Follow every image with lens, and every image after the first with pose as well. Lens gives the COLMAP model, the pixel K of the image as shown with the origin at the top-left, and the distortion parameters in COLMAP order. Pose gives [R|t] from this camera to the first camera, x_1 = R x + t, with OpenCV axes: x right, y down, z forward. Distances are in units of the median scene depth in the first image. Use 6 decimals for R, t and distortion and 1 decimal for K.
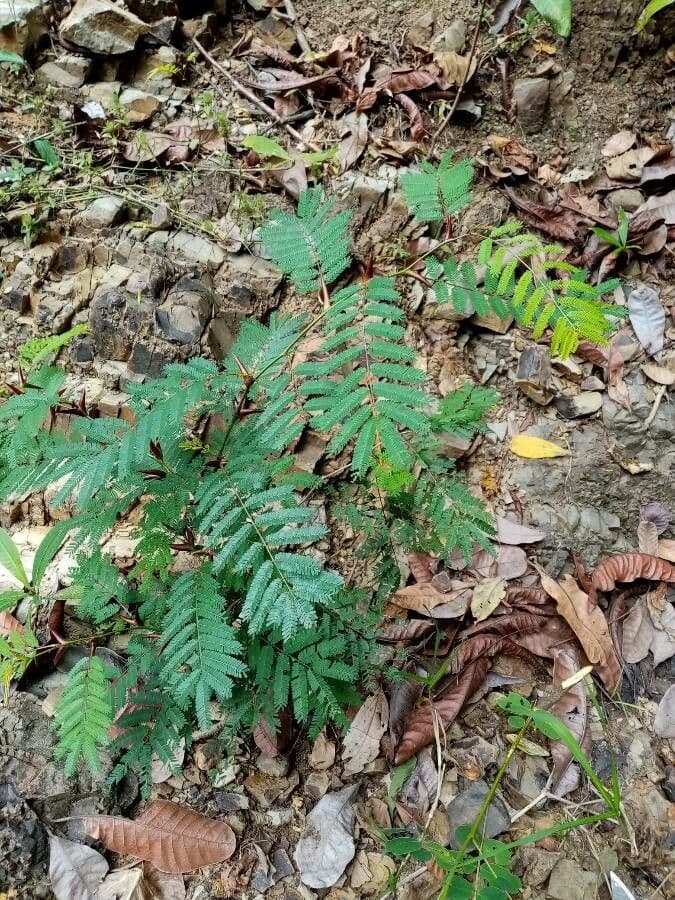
lens RADIAL K [[824.2, 0, 343.0], [0, 824.2, 493.5], [0, 0, 1]] dist [0.025736, -0.055792]
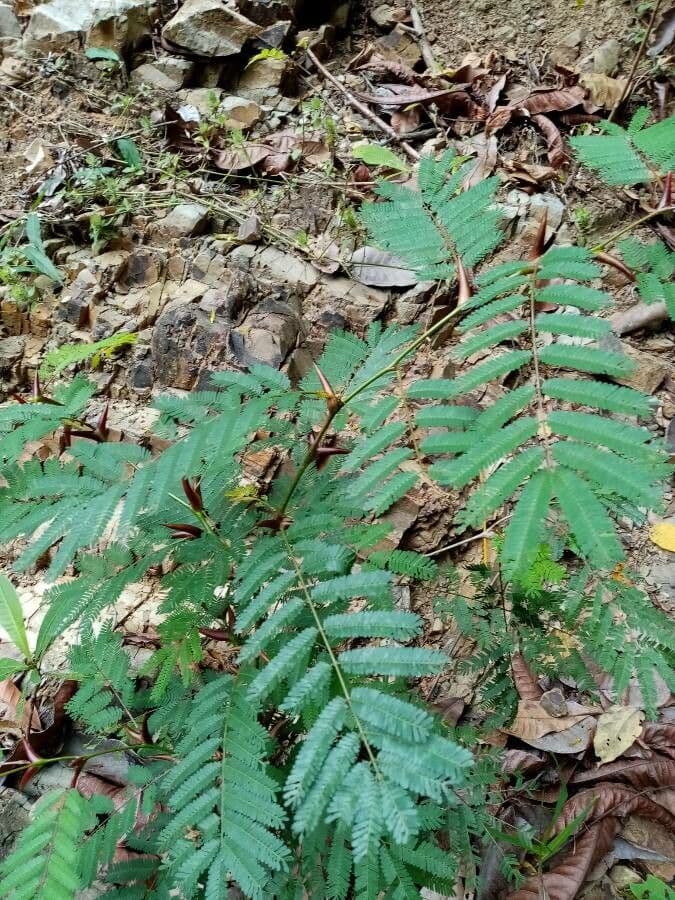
lens RADIAL K [[824.2, 0, 282.5], [0, 824.2, 466.6], [0, 0, 1]] dist [0.025736, -0.055792]
pose [[0.982387, 0.084242, -0.166792, -0.020189], [-0.101704, 0.989869, -0.099071, -0.008701], [0.156756, 0.114290, 0.981002, 0.172759]]
